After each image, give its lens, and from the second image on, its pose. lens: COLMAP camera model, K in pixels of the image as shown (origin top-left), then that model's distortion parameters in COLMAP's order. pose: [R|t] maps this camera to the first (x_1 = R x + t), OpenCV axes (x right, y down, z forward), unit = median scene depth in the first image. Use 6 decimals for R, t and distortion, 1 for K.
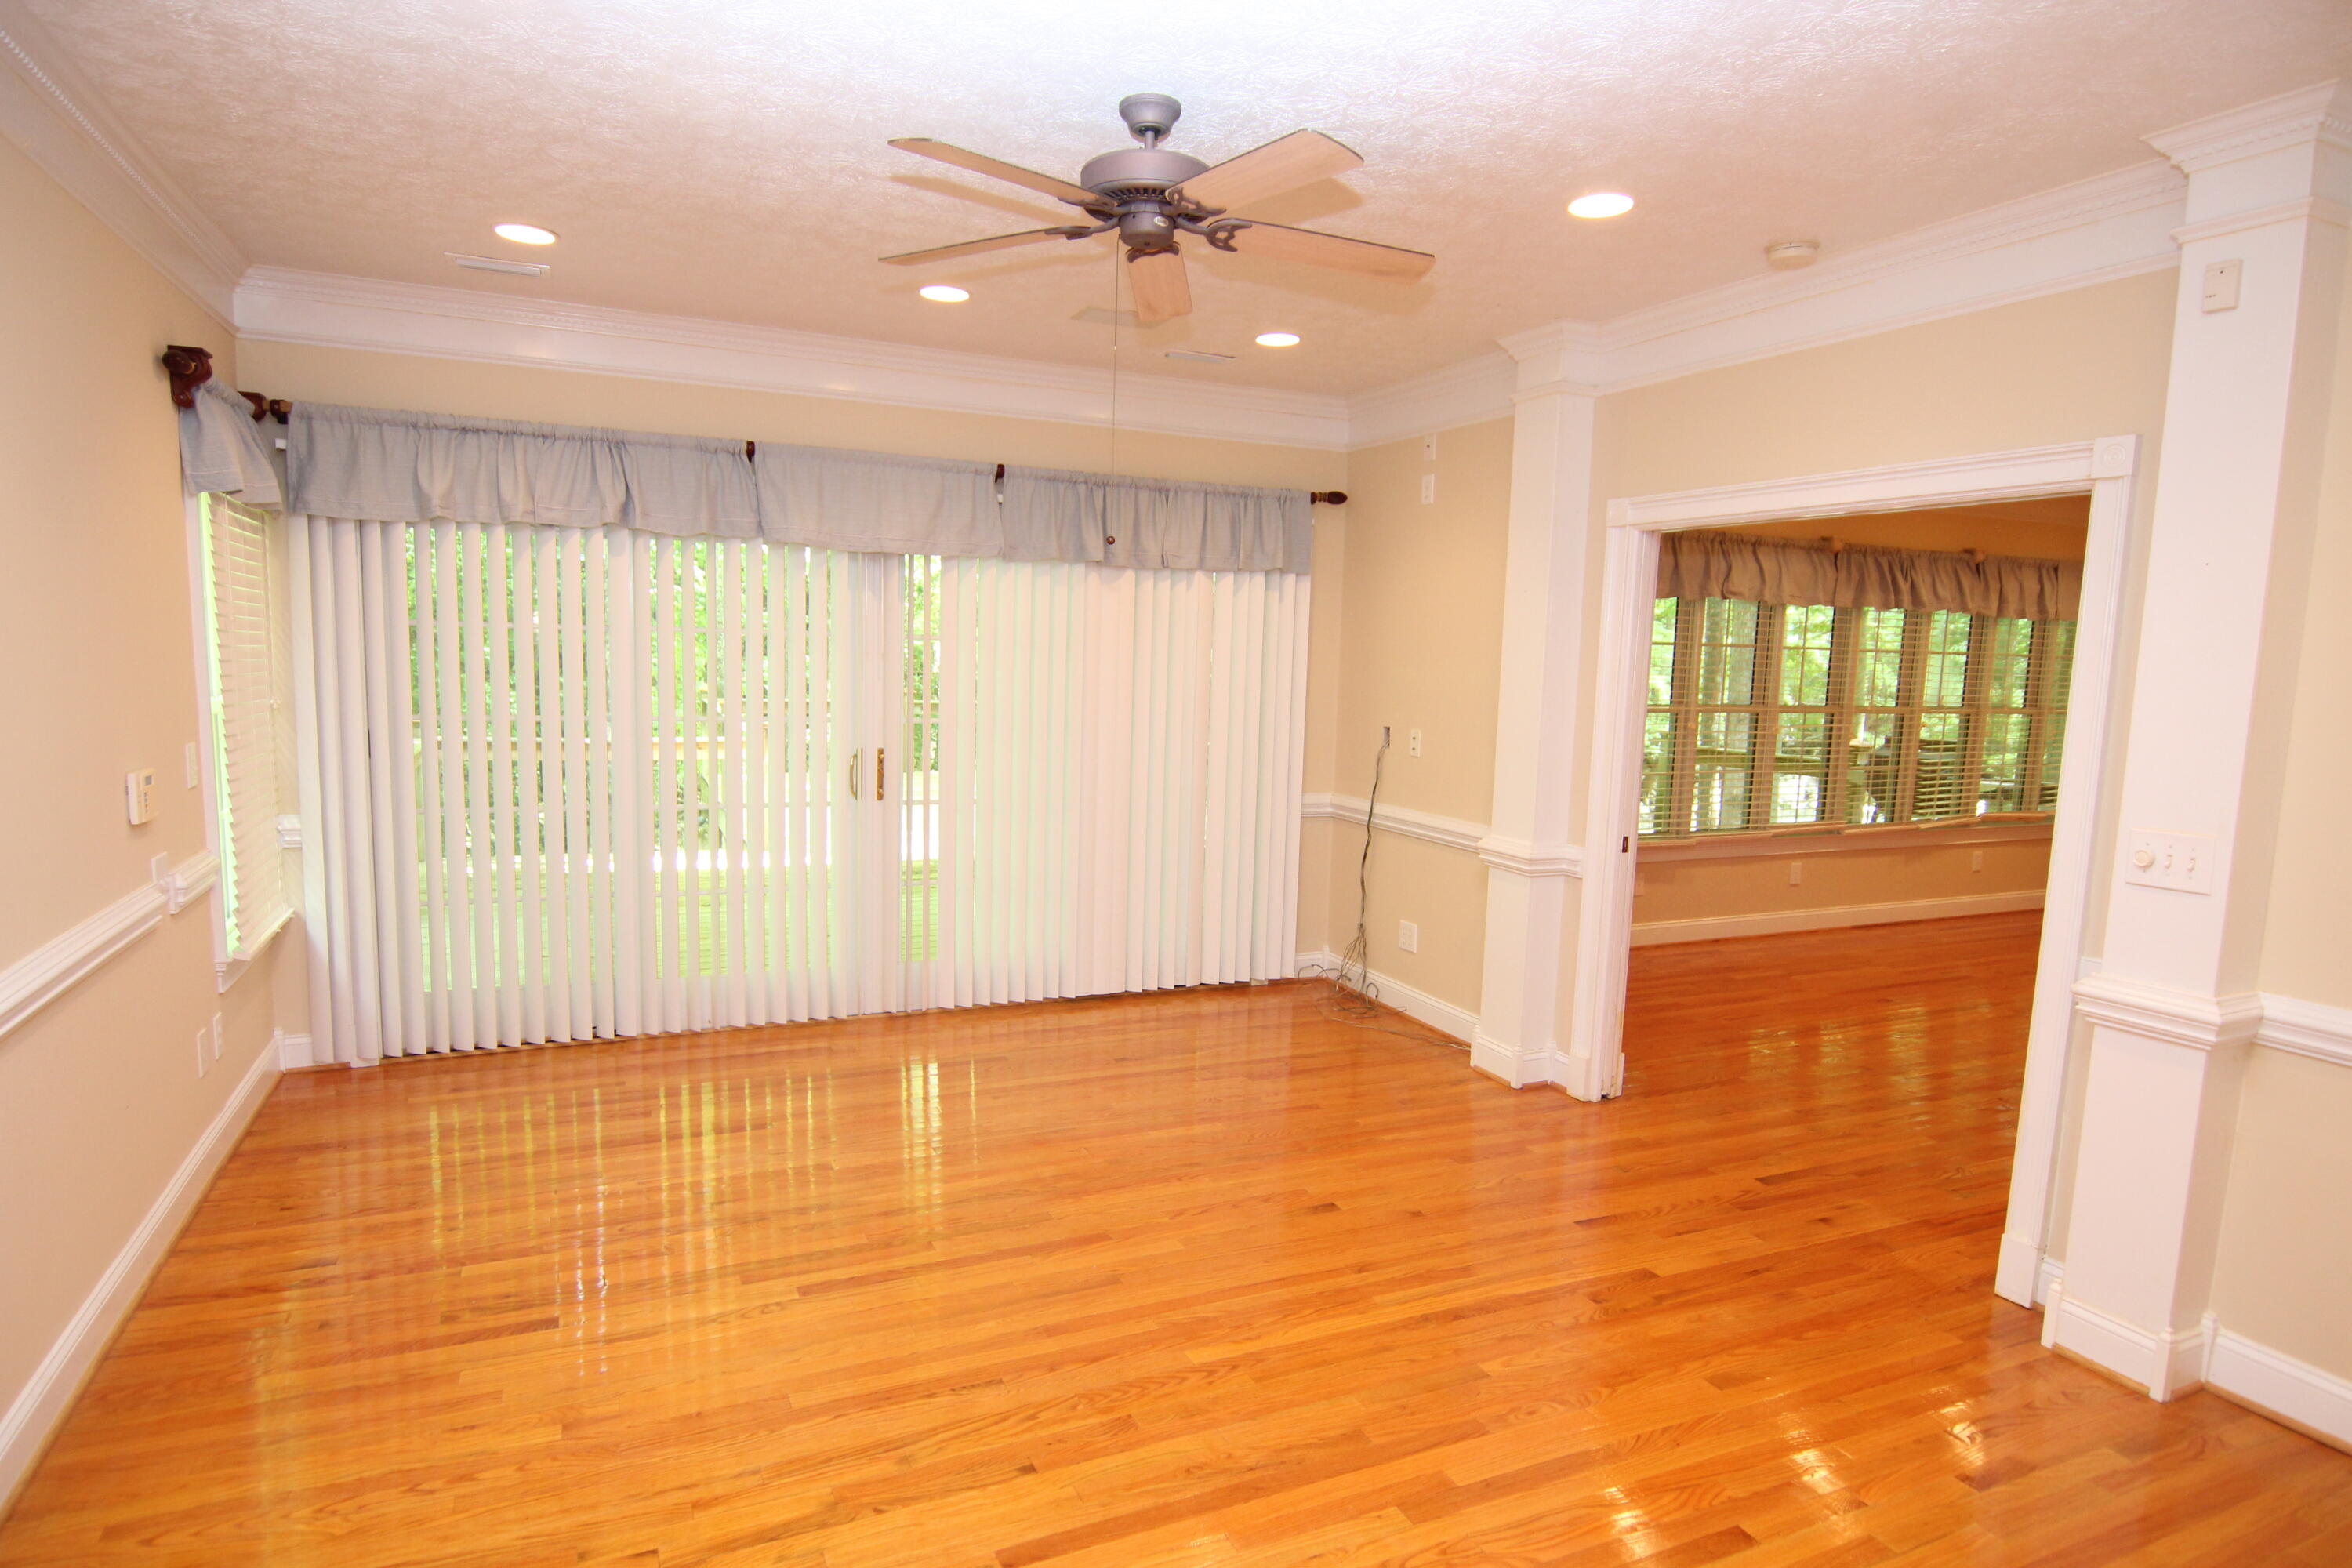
lens RADIAL K [[1302.9, 0, 1171.9], [0, 1302.9, 798.9], [0, 0, 1]] dist [-0.009676, -0.001970]
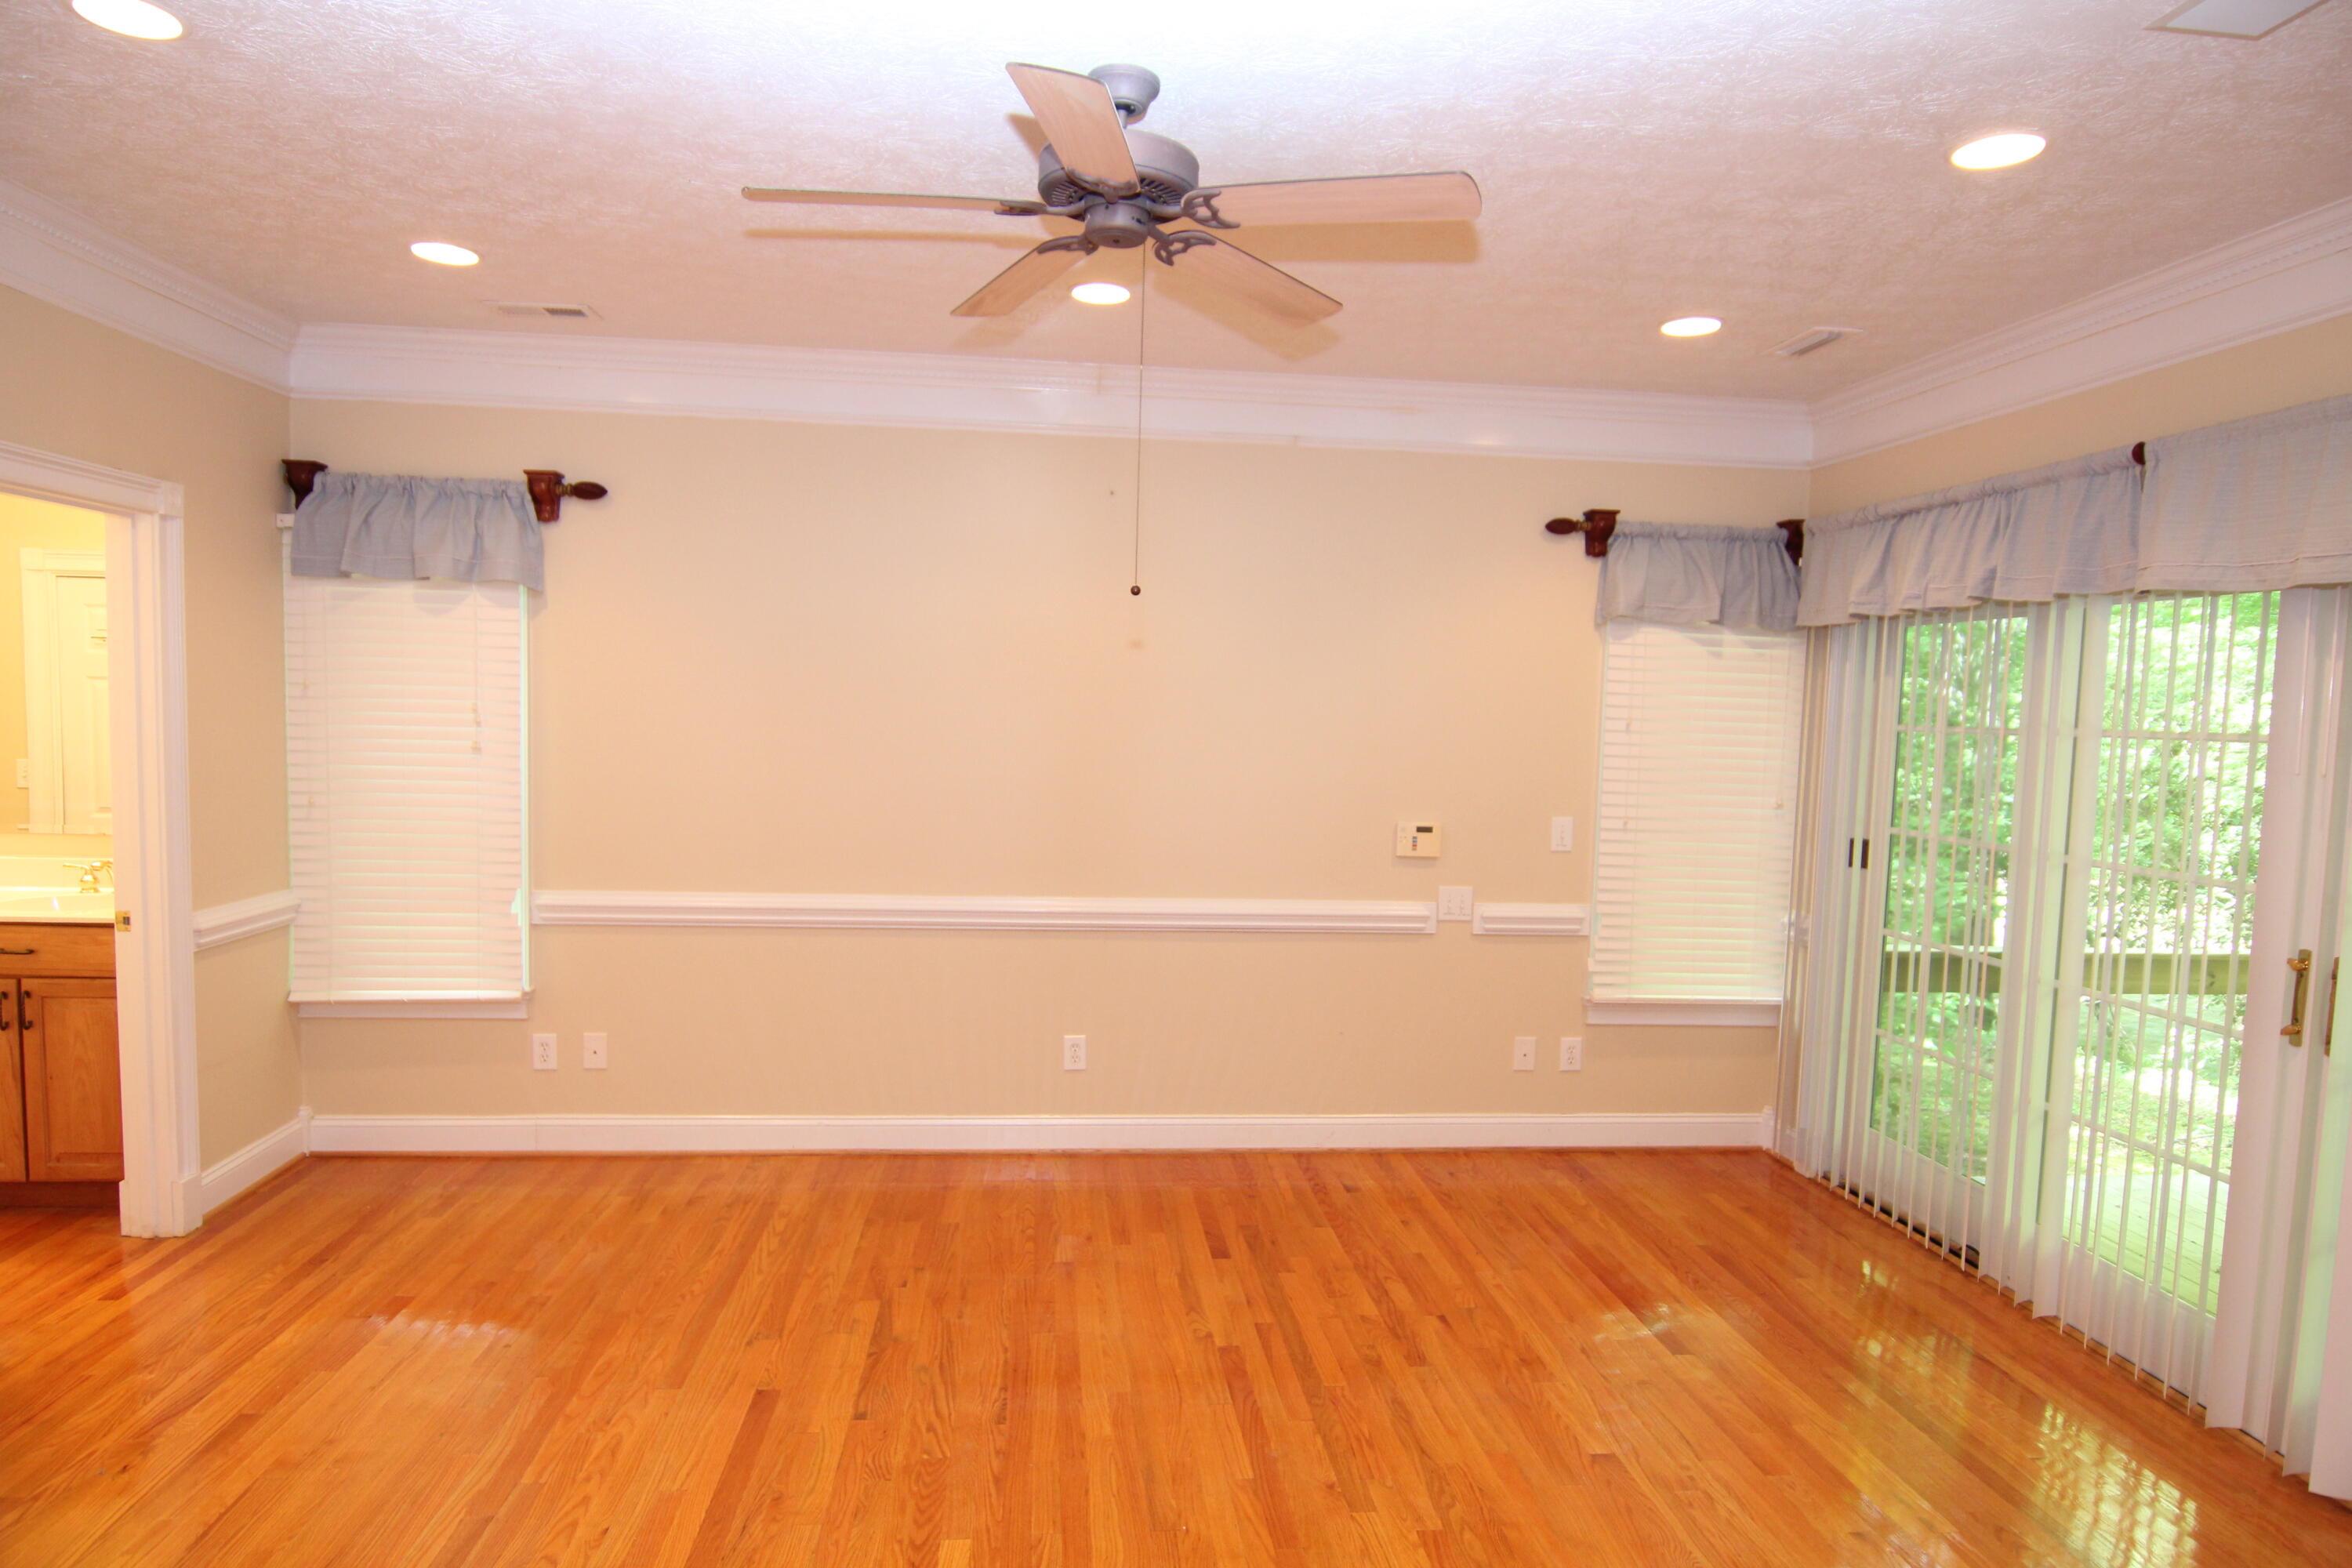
lens RADIAL K [[1302.9, 0, 1171.9], [0, 1302.9, 798.9], [0, 0, 1]] dist [-0.009676, -0.001970]
pose [[-0.326141, 0.022581, -0.945051, 0.691792], [-0.141504, 0.987285, 0.072424, -0.119861], [0.934670, 0.157349, -0.318799, 1.207391]]
